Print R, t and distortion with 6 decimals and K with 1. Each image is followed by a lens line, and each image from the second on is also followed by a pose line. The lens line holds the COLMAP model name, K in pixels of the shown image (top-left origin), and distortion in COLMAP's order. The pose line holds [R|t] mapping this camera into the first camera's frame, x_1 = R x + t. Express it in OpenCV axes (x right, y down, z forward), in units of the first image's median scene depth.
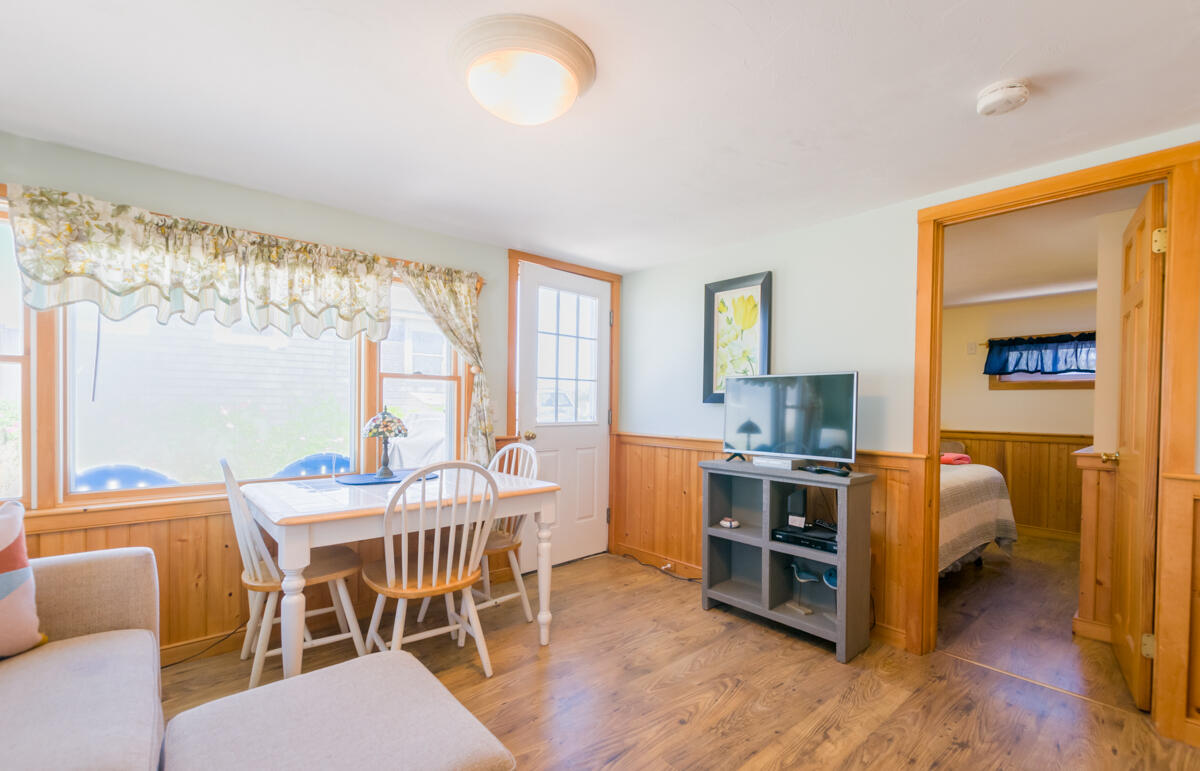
lens RADIAL K [[499.0, 0, 594.3], [0, 499.0, 409.3], [0, 0, 1]] dist [0.014391, 0.000133]
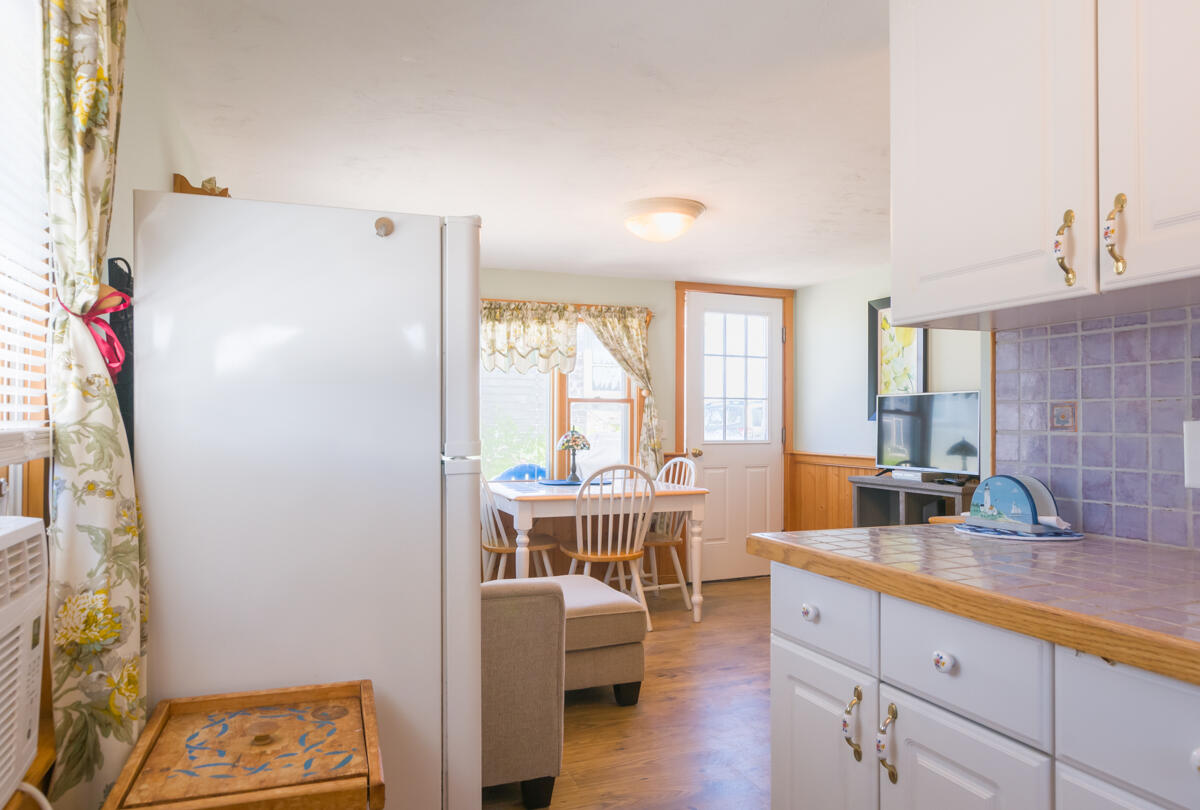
lens RADIAL K [[760.3, 0, 600.7], [0, 760.3, 412.4], [0, 0, 1]] dist [0.000606, 0.000058]
pose [[0.942860, -0.013185, -0.332928, 0.253421], [0.004903, 0.999658, -0.025703, 0.008782], [0.333153, 0.022602, 0.942602, -0.695759]]
